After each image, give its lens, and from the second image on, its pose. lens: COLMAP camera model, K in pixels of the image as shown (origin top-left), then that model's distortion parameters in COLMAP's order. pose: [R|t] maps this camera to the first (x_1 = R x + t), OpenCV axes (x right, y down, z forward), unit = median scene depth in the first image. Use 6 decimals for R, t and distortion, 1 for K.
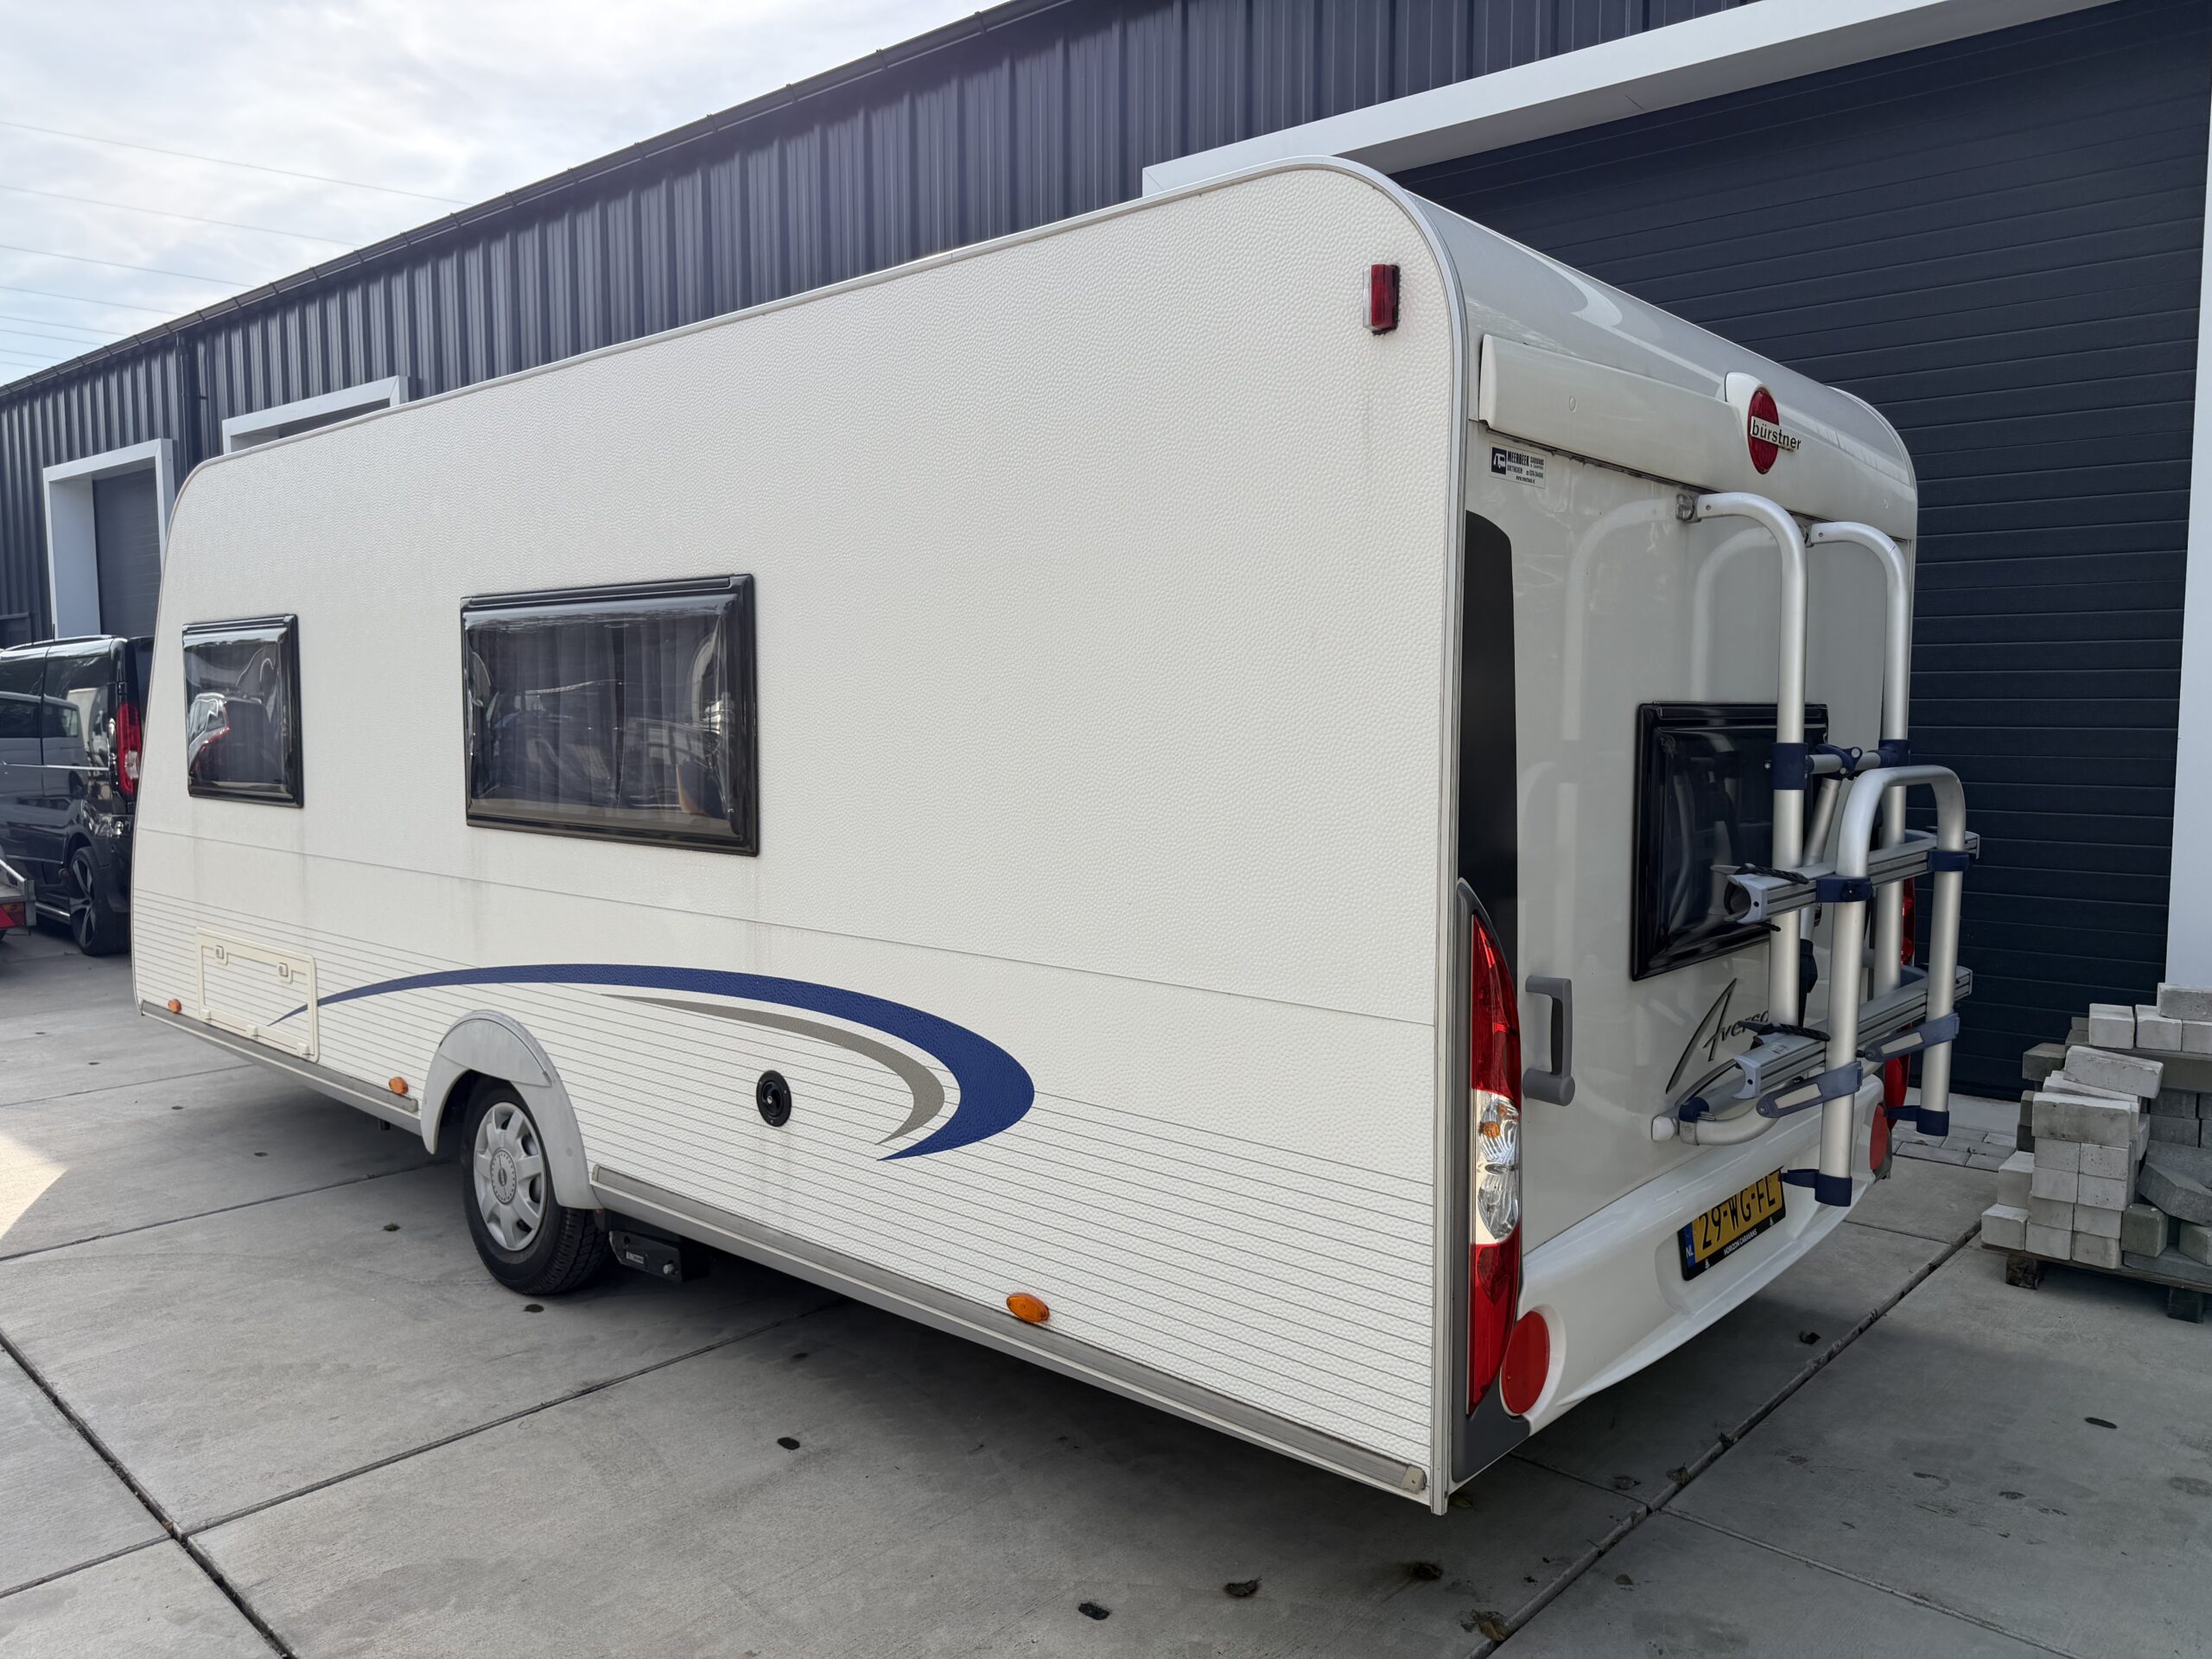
lens RADIAL K [[1583.5, 0, 1084.9], [0, 1583.5, 838.8], [0, 0, 1]] dist [0.021319, -0.021099]
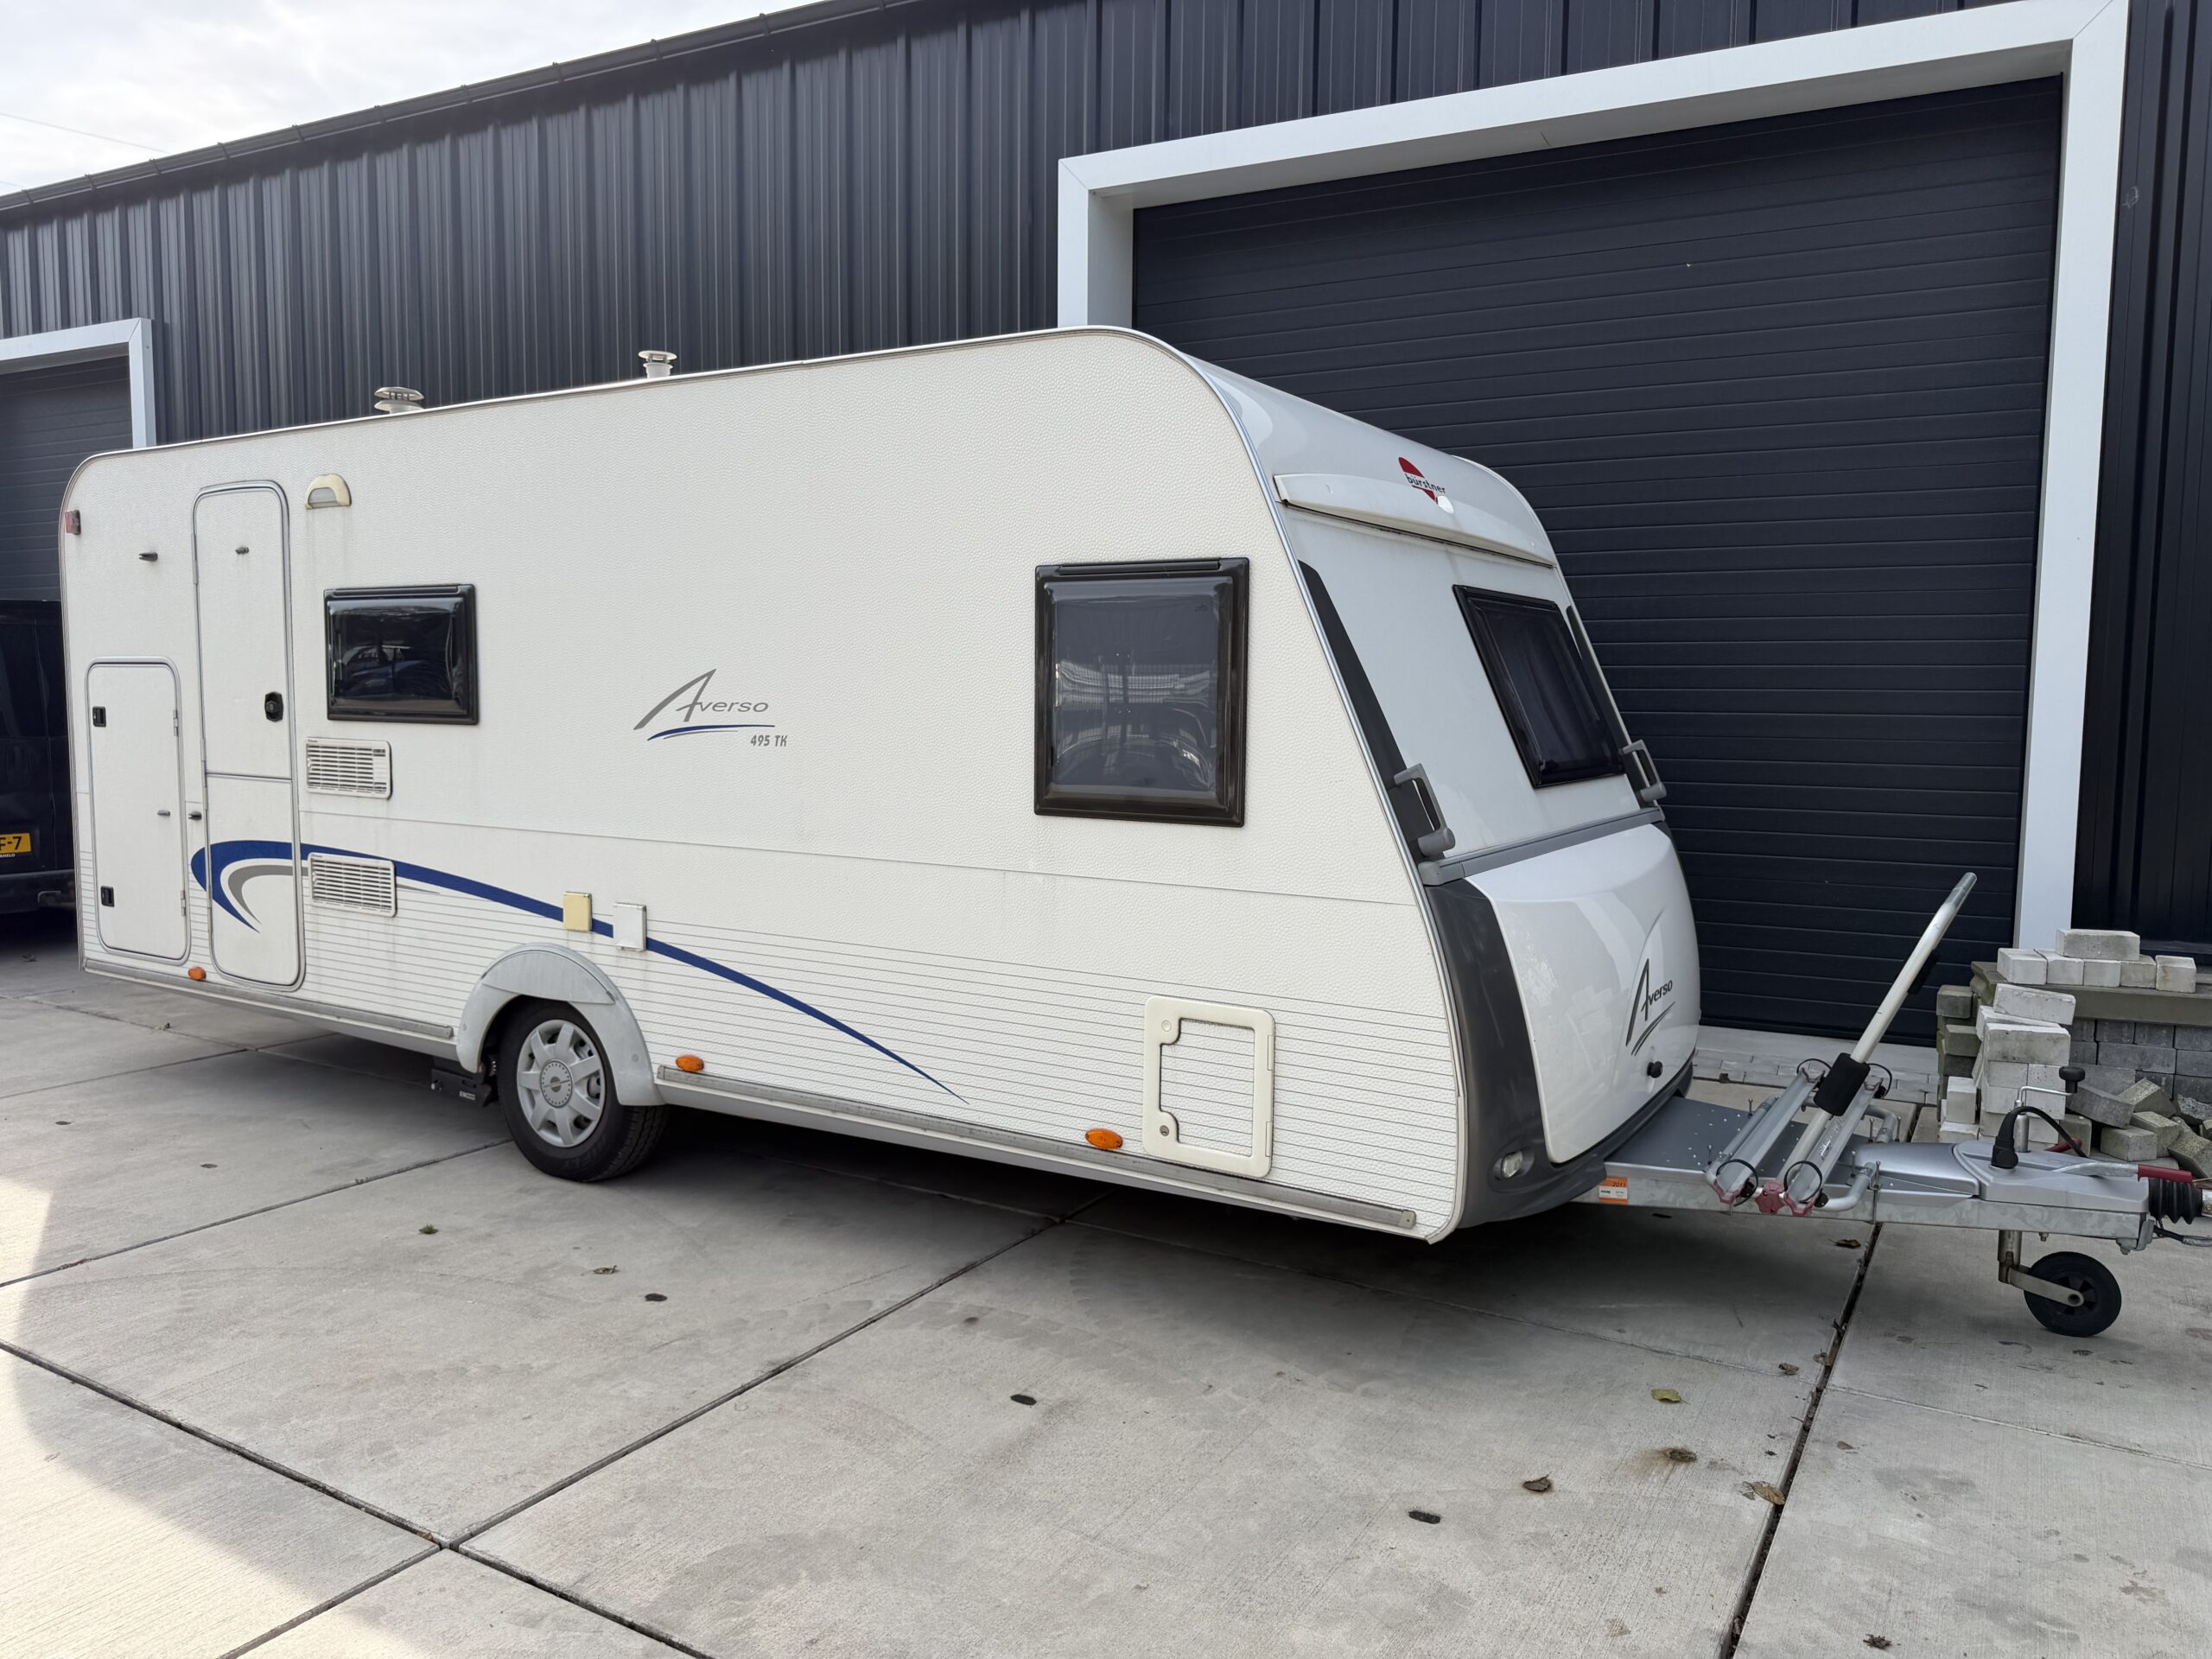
lens RADIAL K [[1583.5, 0, 1095.9], [0, 1583.5, 842.3], [0, 0, 1]] dist [0.021319, -0.021099]
pose [[0.976307, -0.007868, 0.216248, -0.347054], [0.007022, 0.999964, 0.004677, 0.020110], [-0.216277, -0.003048, 0.976327, 0.004340]]
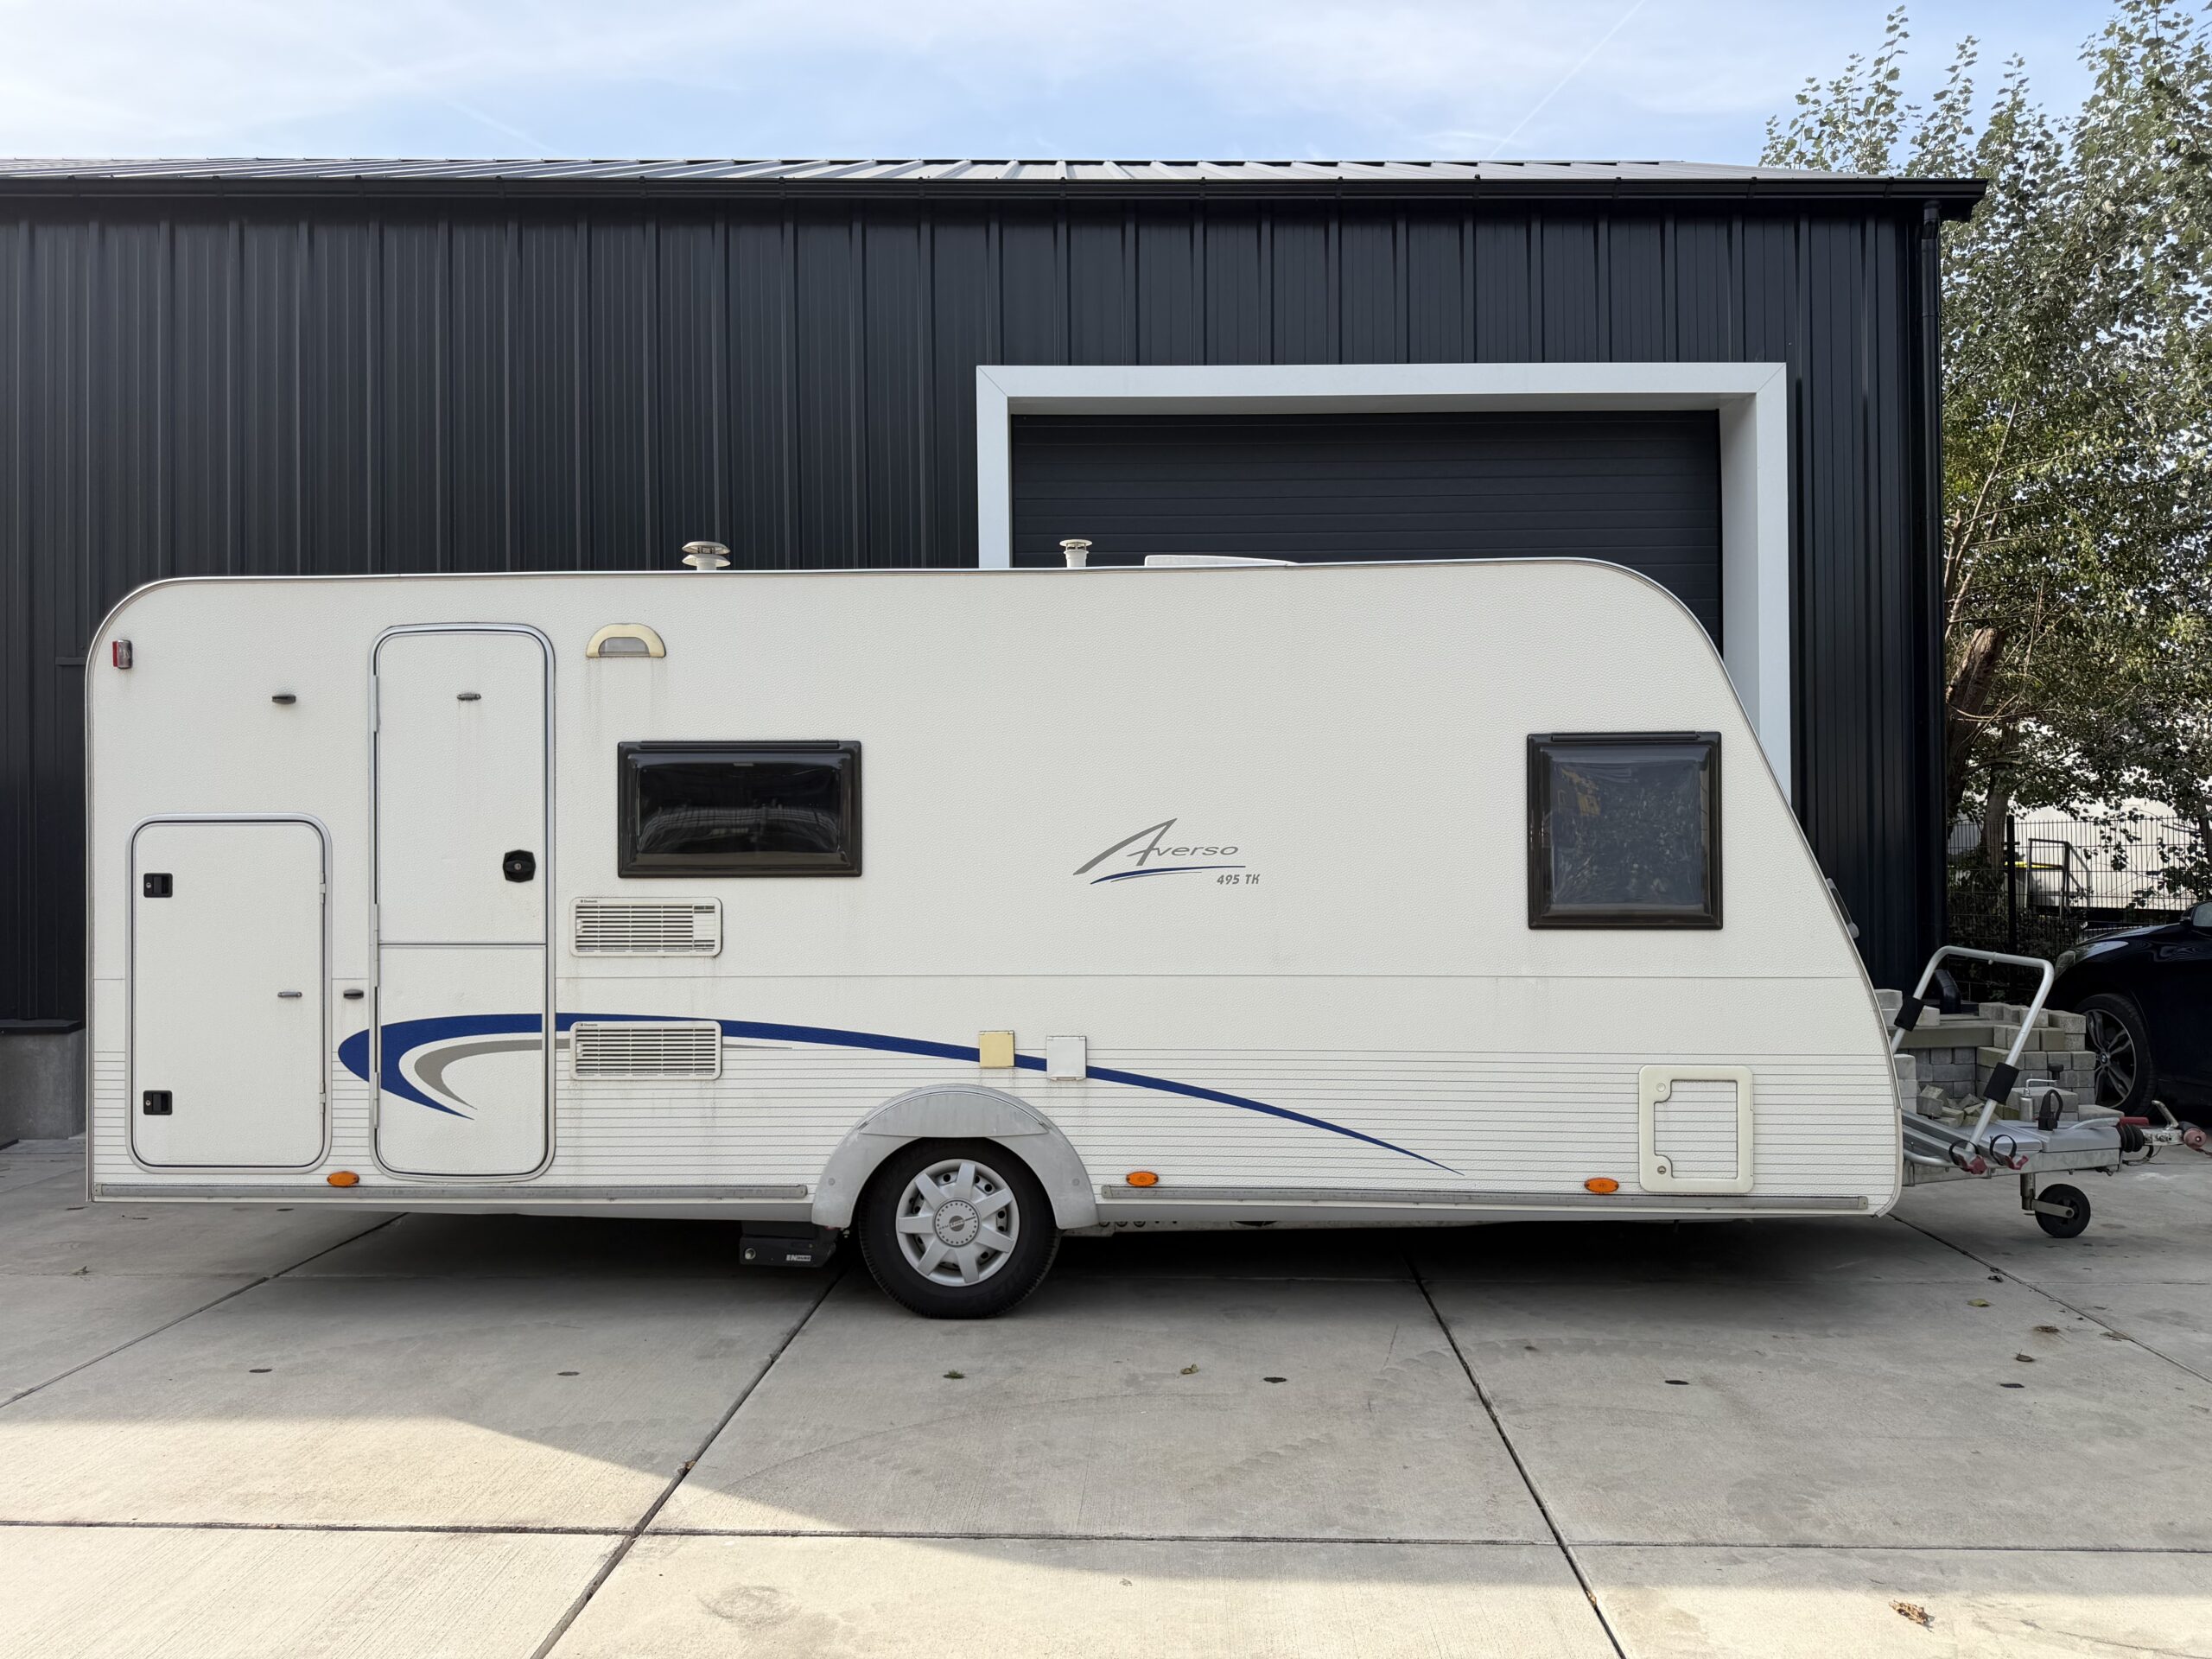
lens RADIAL K [[1583.5, 0, 1105.4], [0, 1583.5, 834.2], [0, 0, 1]] dist [0.021319, -0.021099]
pose [[0.750528, 0.004853, 0.660821, -1.356003], [0.064200, 0.994708, -0.080220, 0.009250], [-0.657713, 0.102631, 0.746244, 0.284897]]
